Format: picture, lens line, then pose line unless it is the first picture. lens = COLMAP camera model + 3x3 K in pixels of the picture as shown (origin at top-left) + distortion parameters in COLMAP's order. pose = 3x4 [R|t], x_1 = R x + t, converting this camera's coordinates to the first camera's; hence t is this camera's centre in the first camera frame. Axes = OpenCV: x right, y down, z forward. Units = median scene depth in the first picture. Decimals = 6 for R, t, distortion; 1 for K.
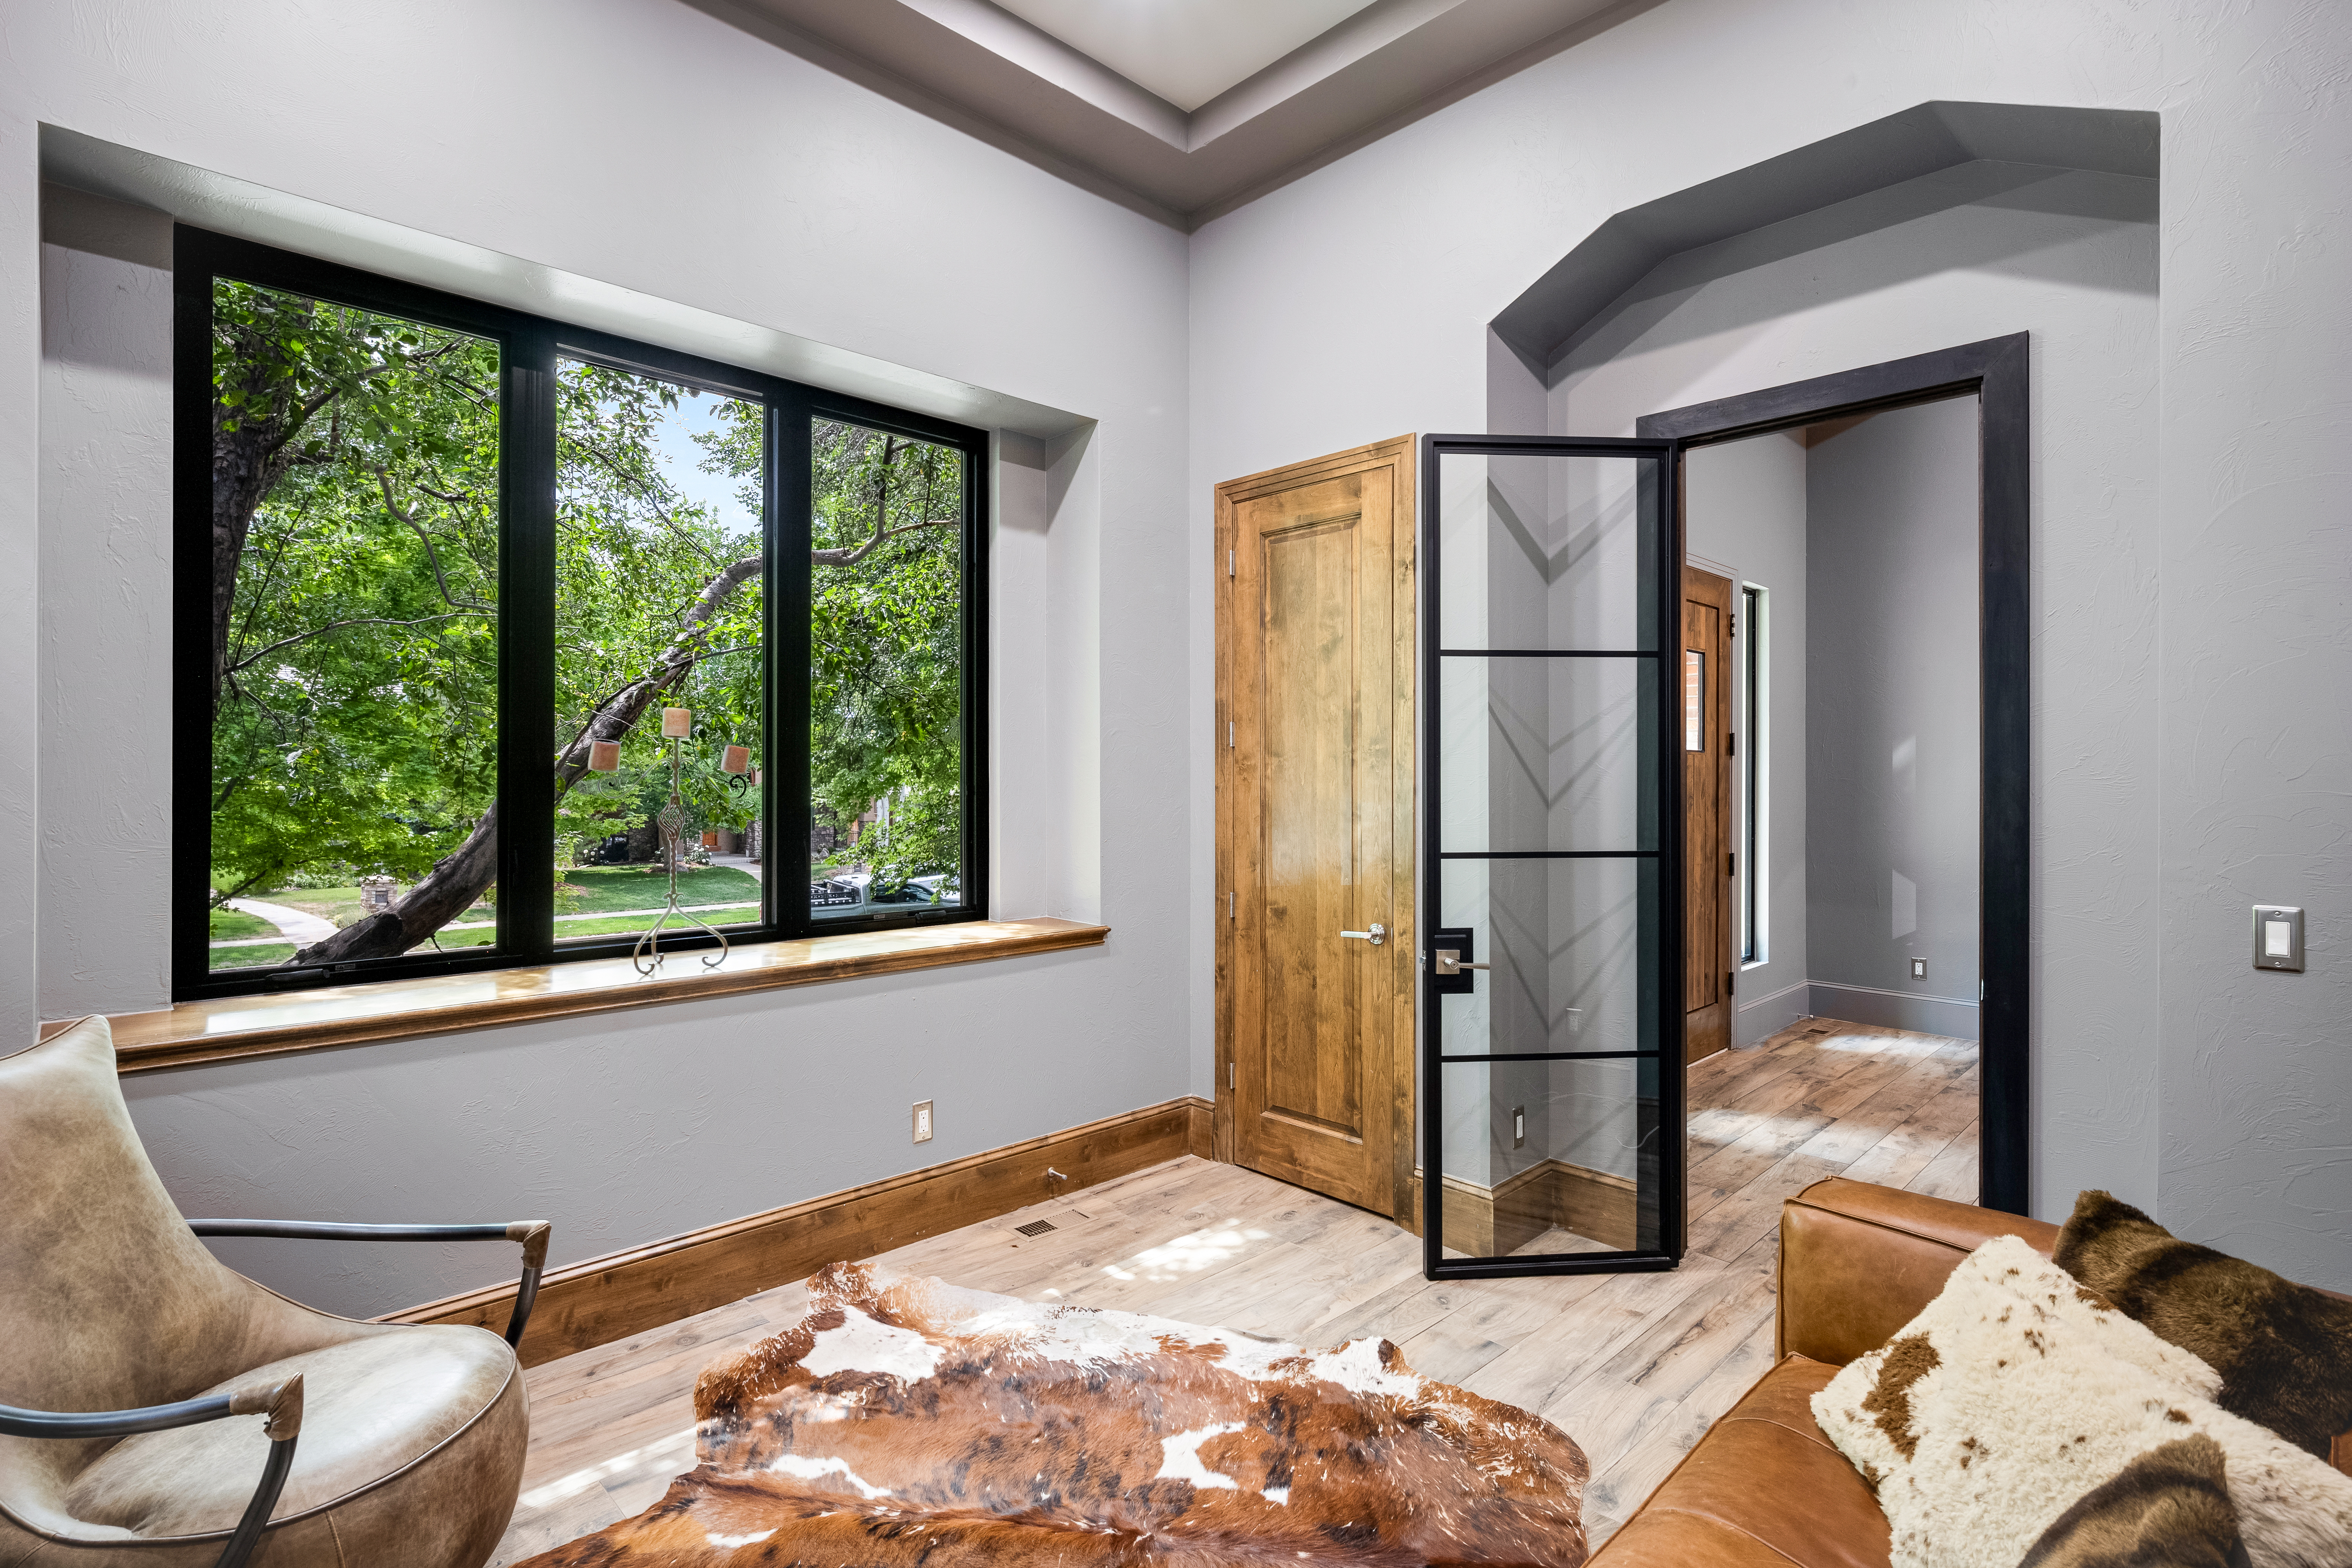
lens RADIAL K [[1123.2, 0, 1171.7], [0, 1123.2, 771.3], [0, 0, 1]] dist [-0.000386, -0.000010]
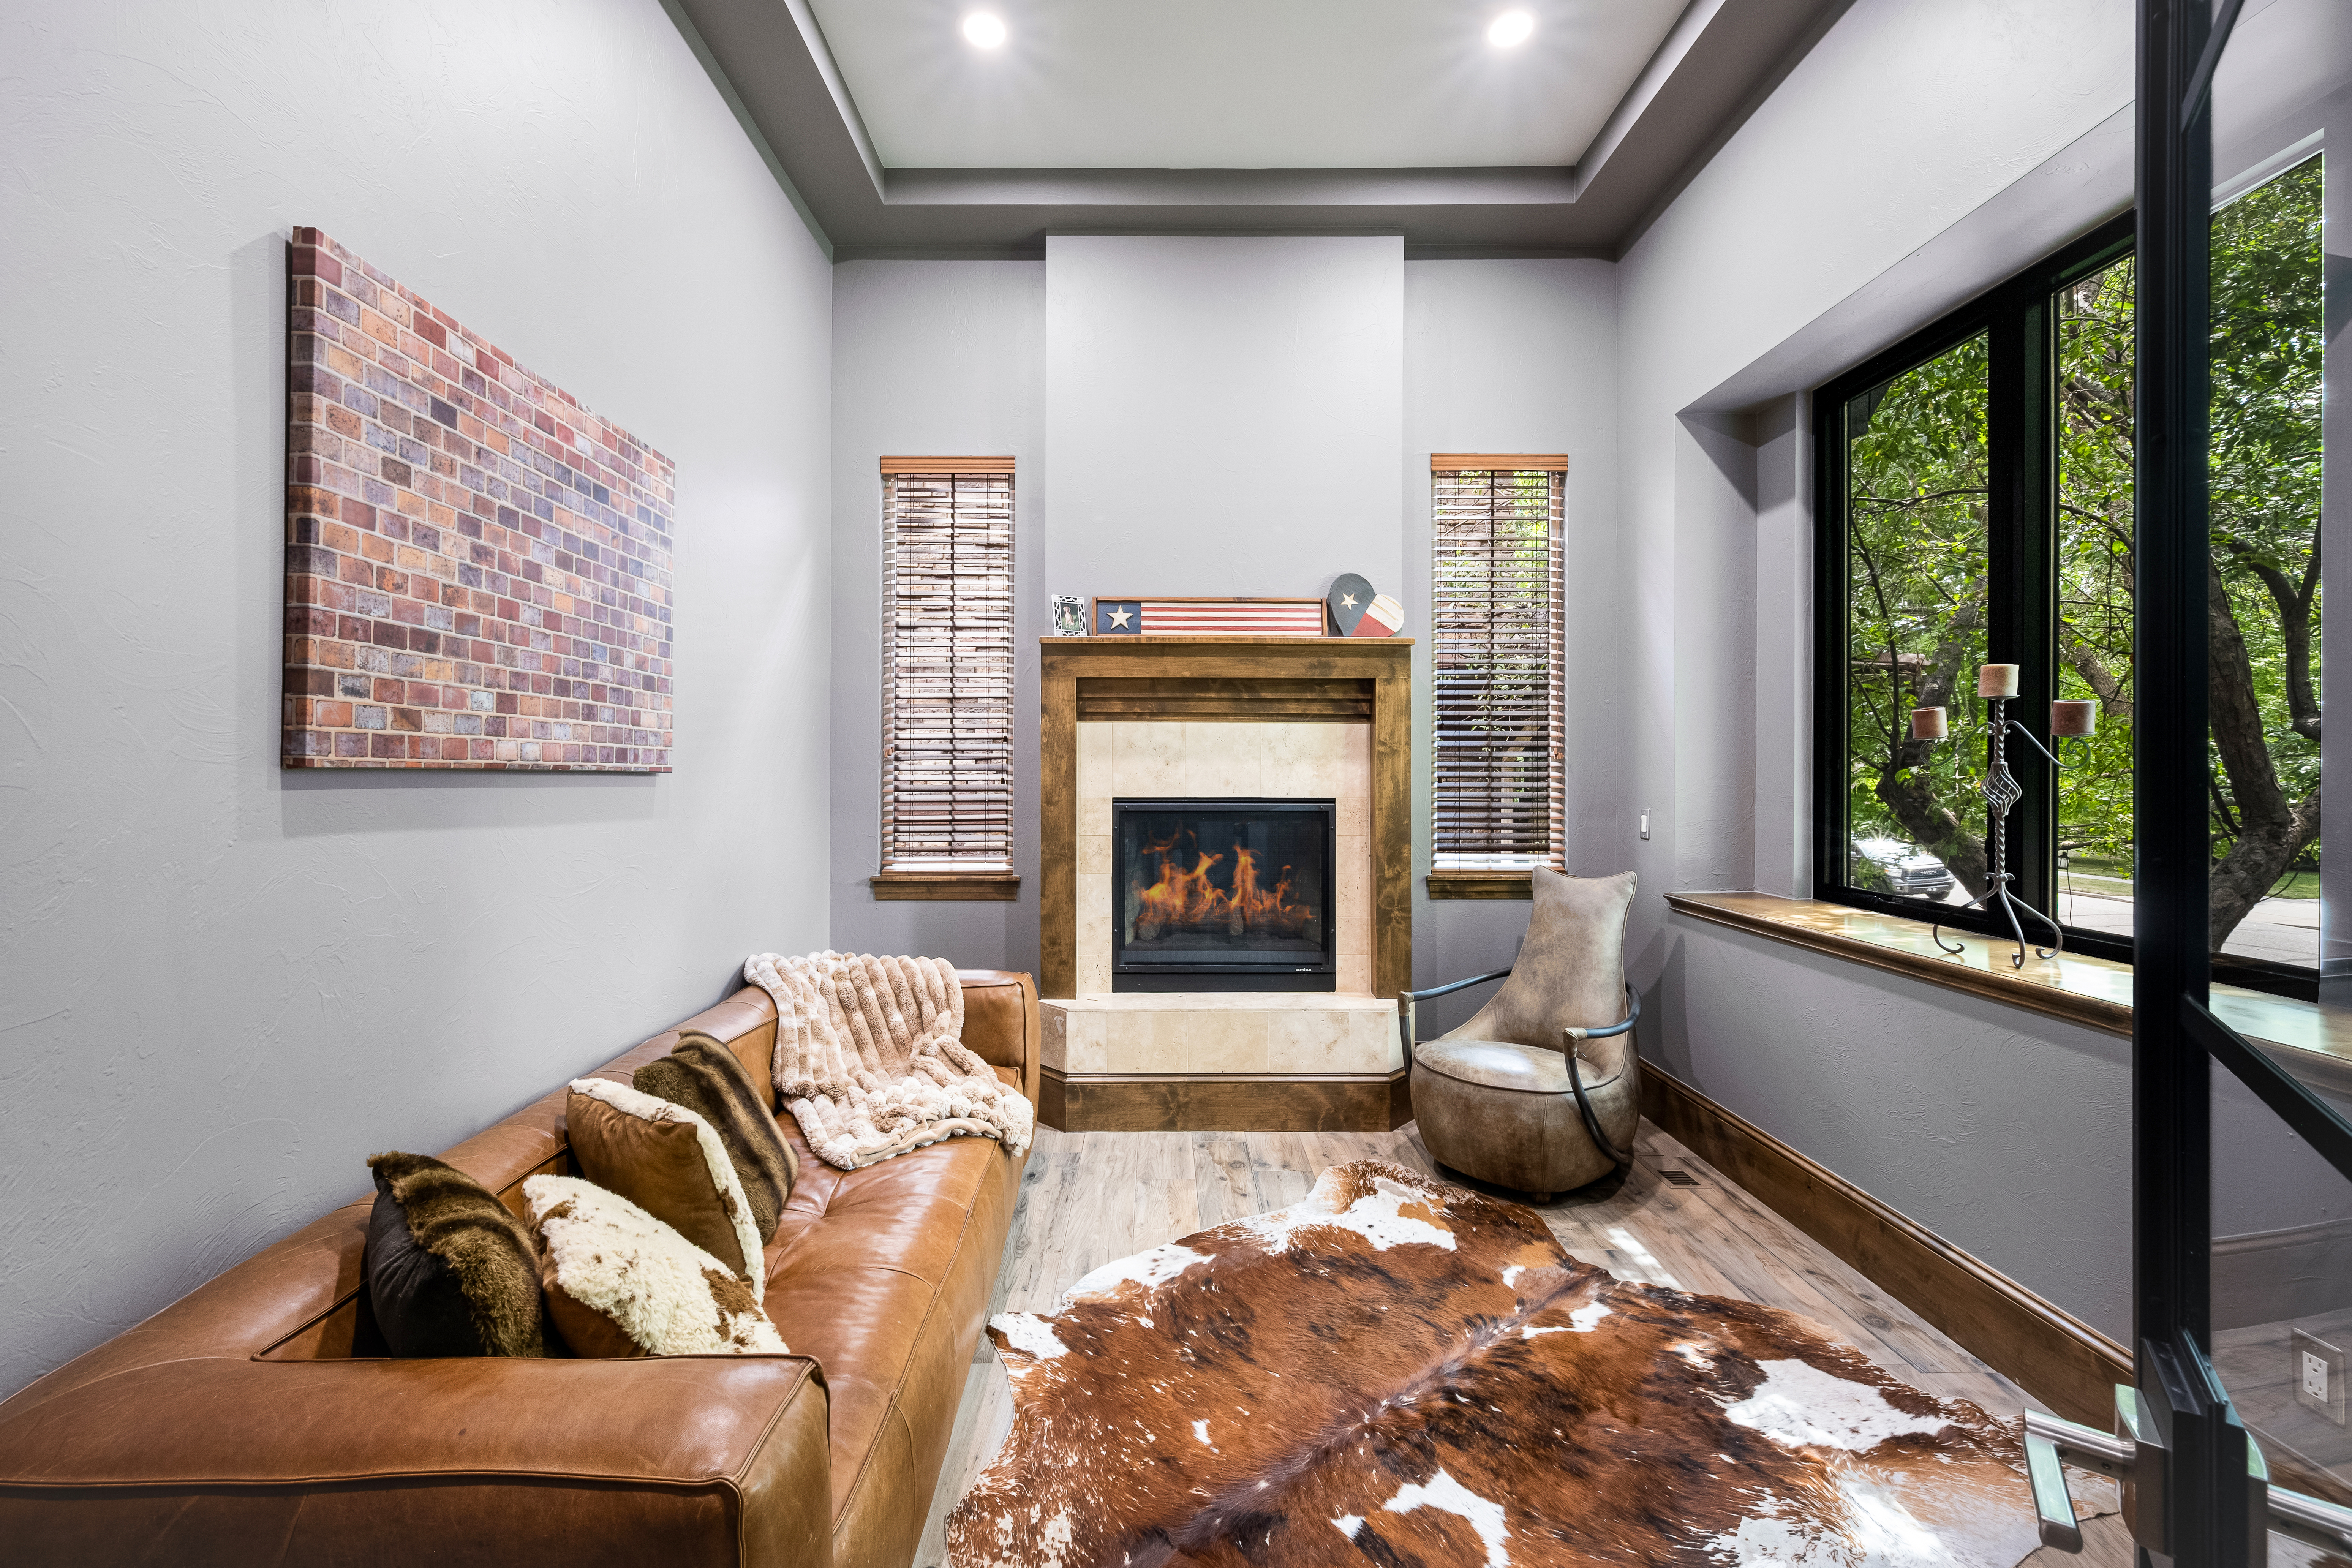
lens RADIAL K [[965.3, 0, 1176.0], [0, 965.3, 784.0], [0, 0, 1]] dist [0.000268, 0.000060]
pose [[-0.686247, 0.005537, -0.727347, 0.684816], [-0.000360, 0.999968, 0.007951, 0.037840], [0.727368, 0.005718, -0.686223, 1.301147]]
